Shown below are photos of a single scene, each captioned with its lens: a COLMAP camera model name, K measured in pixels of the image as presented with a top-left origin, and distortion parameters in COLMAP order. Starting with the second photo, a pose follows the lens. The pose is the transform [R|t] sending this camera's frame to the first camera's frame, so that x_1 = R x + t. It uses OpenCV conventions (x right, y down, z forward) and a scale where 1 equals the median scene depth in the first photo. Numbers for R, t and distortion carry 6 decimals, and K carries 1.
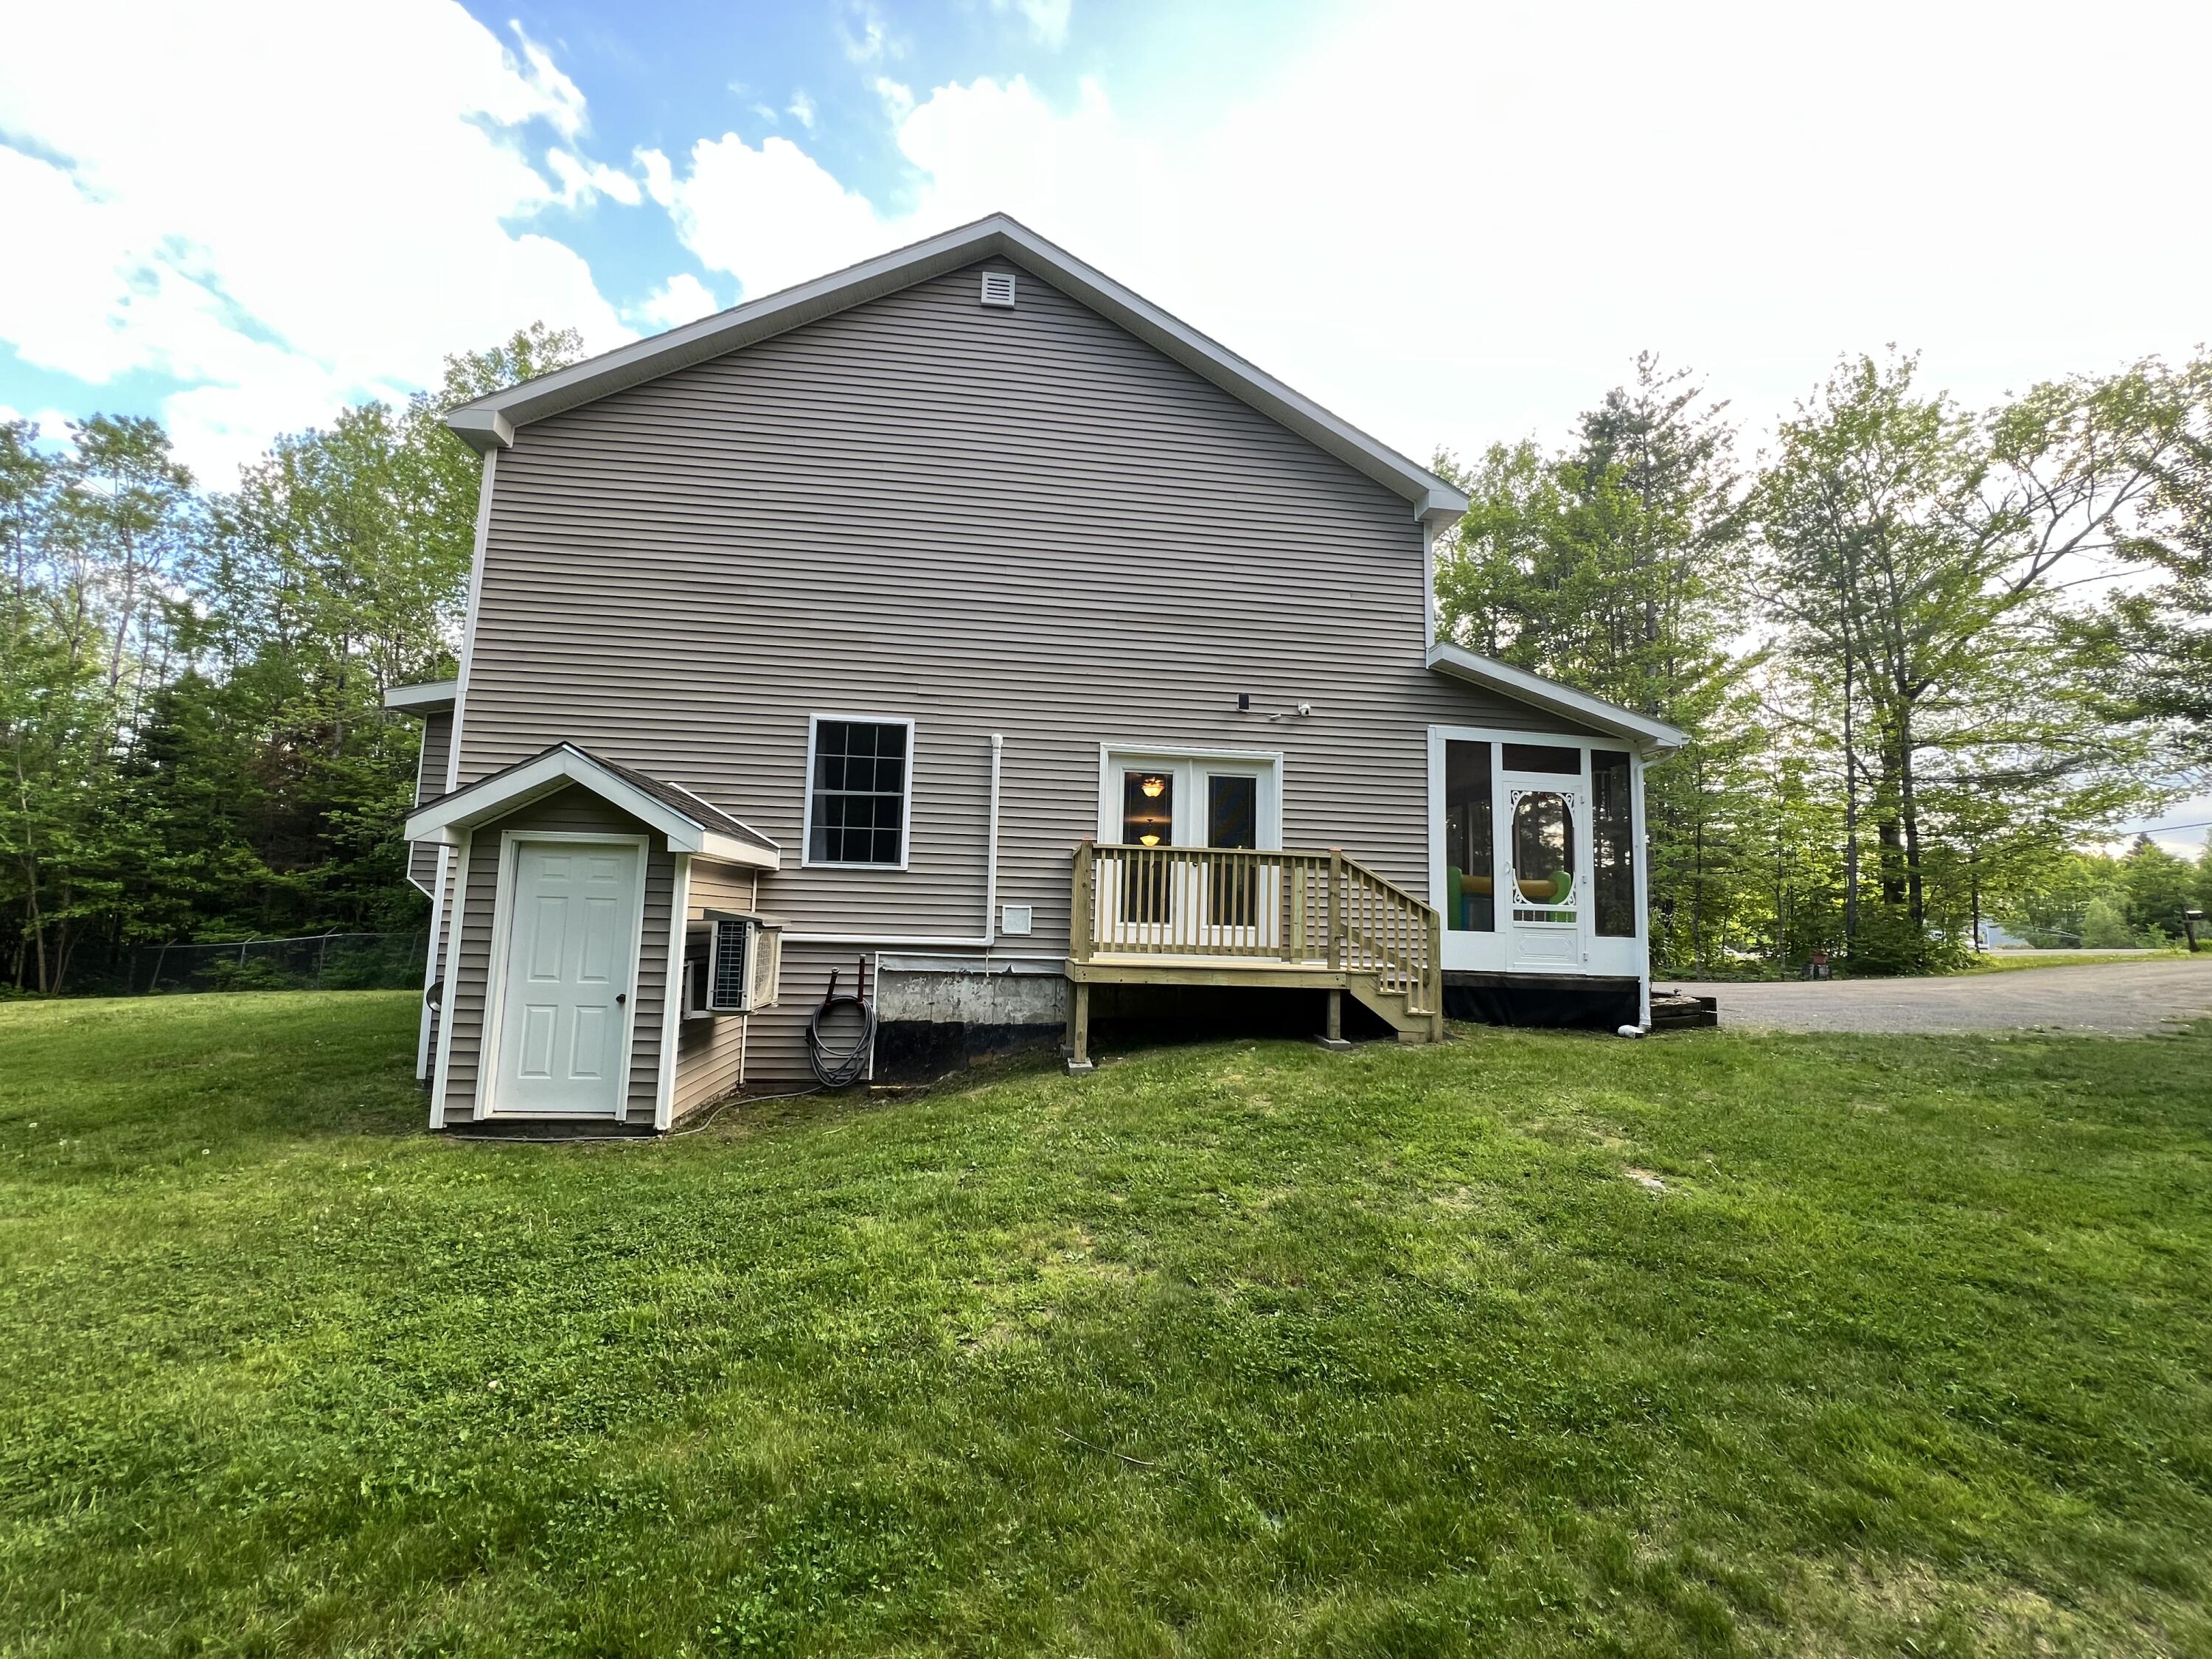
lens RADIAL K [[887.1, 0, 1100.4], [0, 887.1, 828.5], [0, 0, 1]] dist [-0.003388, 0.001207]
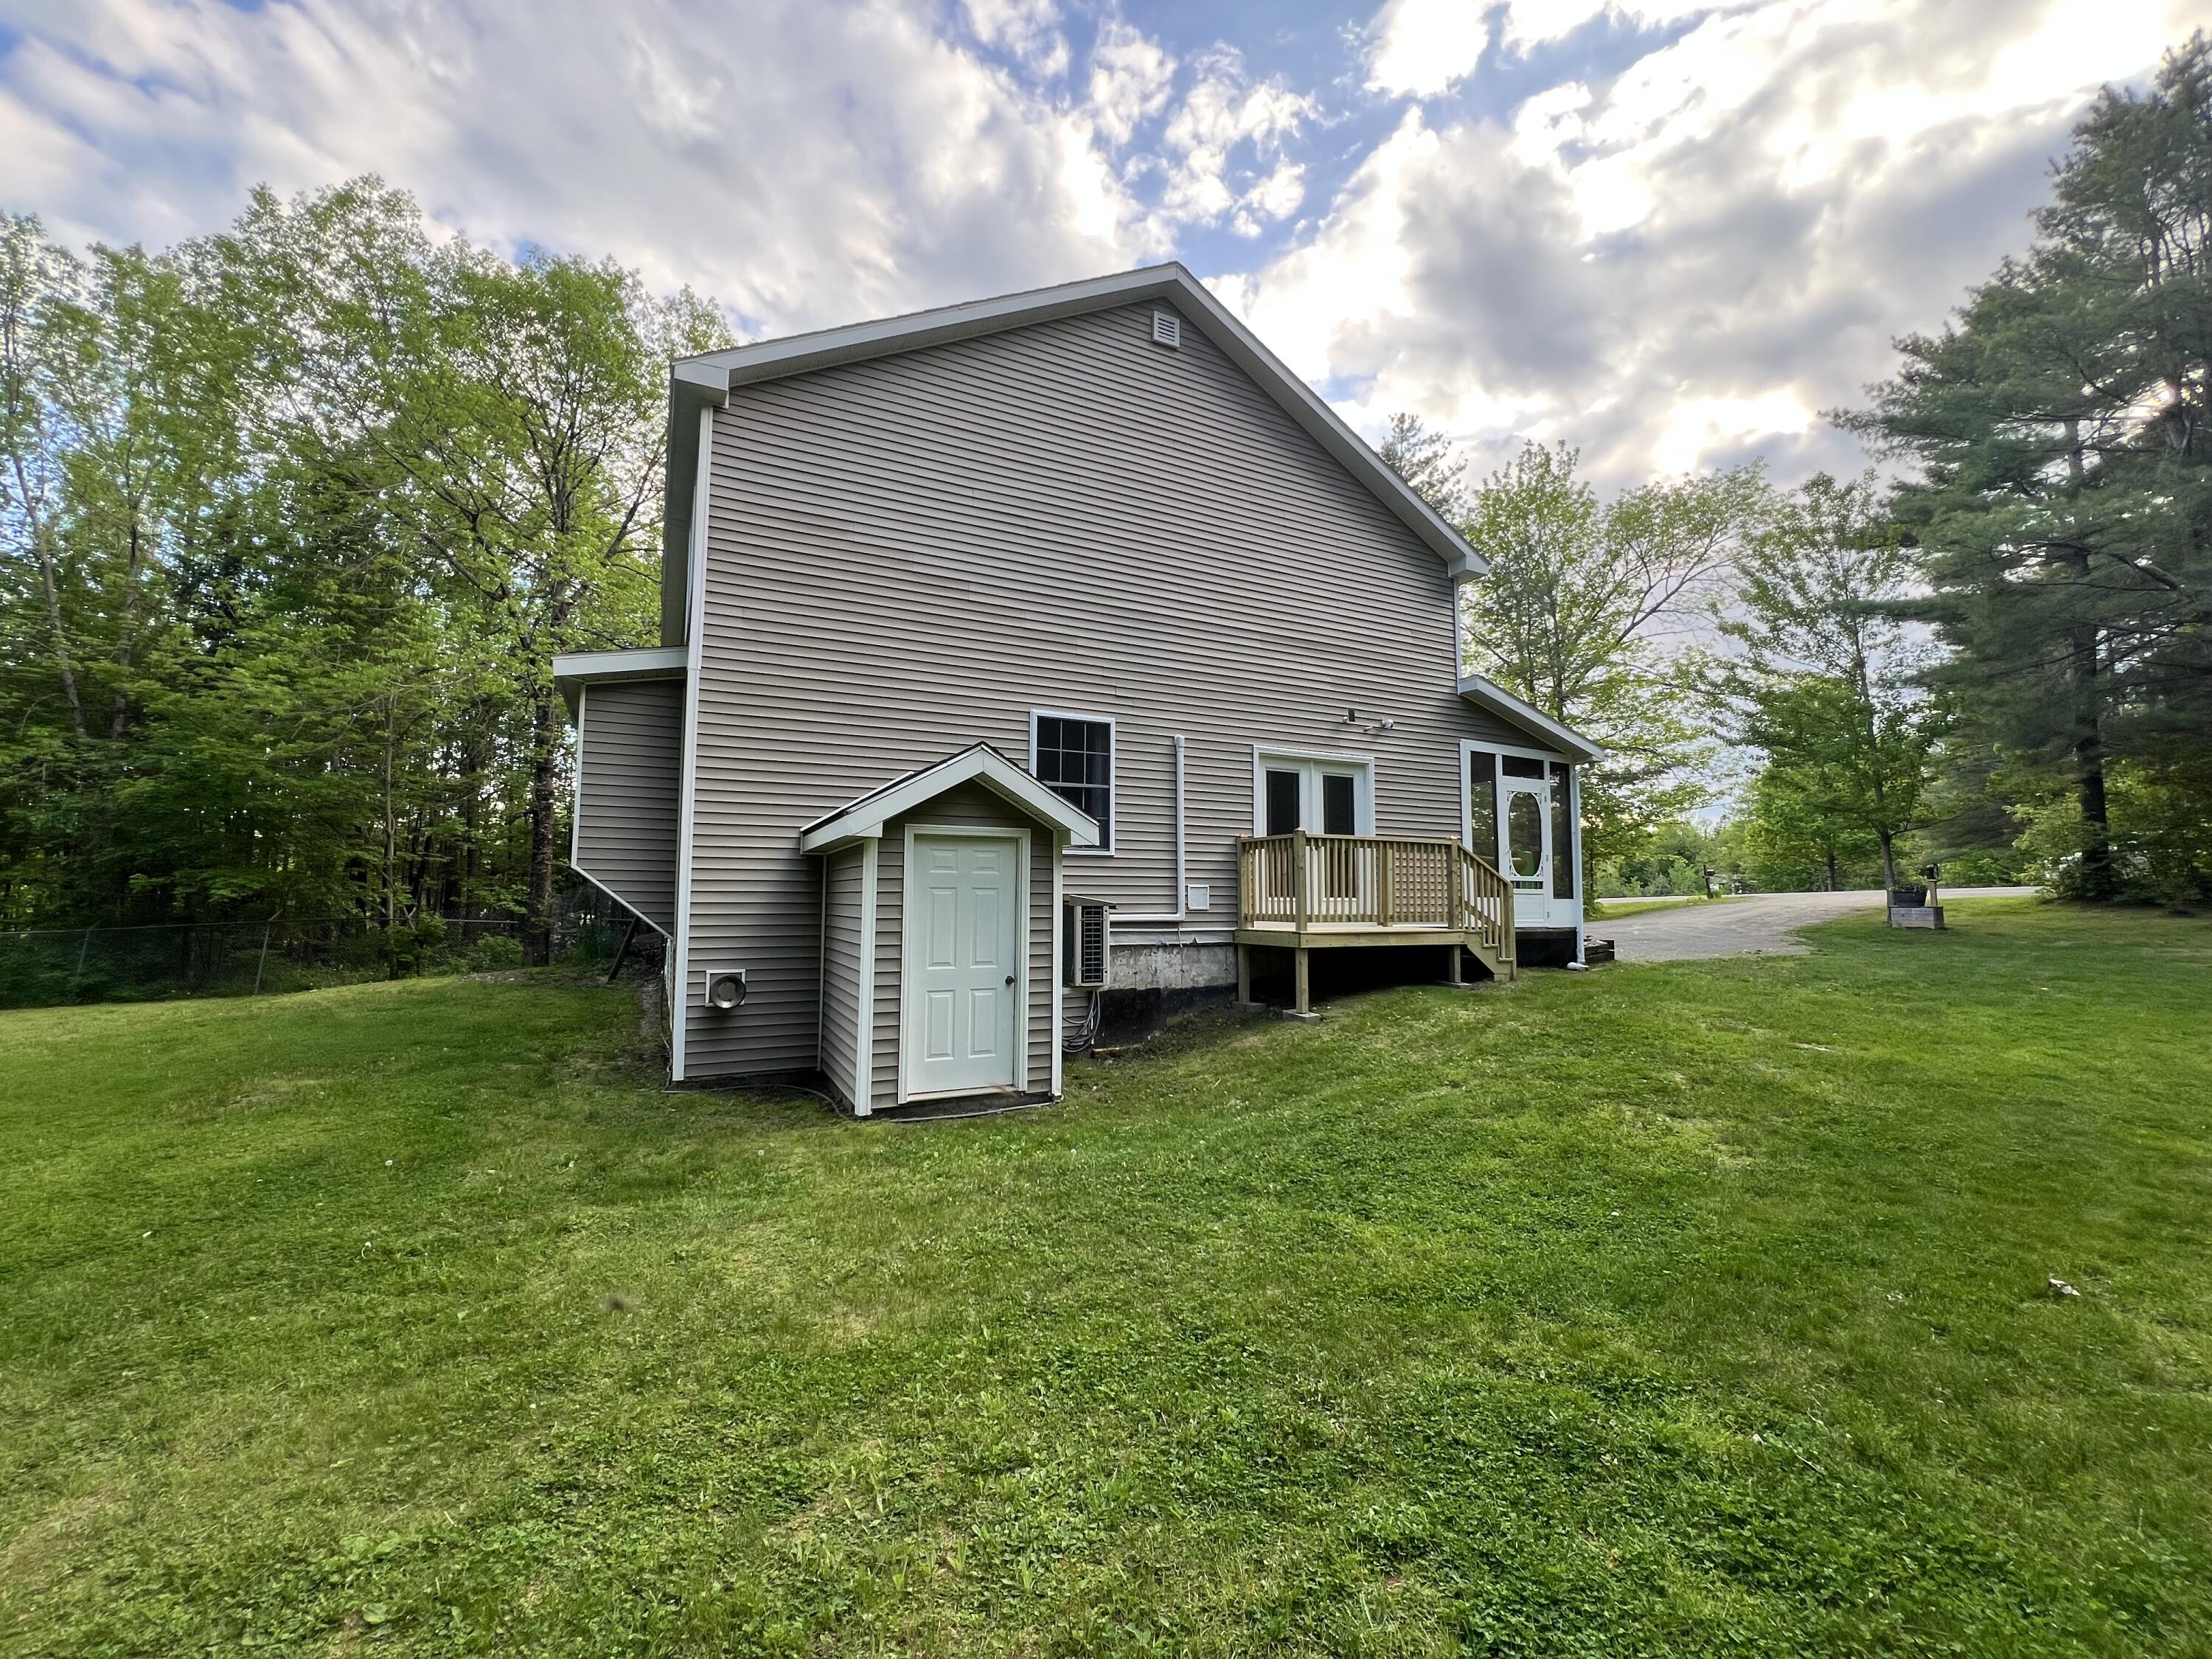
lens RADIAL K [[887.2, 0, 1103.3], [0, 887.2, 828.5], [0, 0, 1]] dist [-0.002918, -0.000075]
pose [[0.935876, 0.003261, 0.352313, -0.601345], [-0.016159, 0.999302, 0.033674, -0.022843], [-0.351958, -0.037208, 0.935276, -0.032198]]
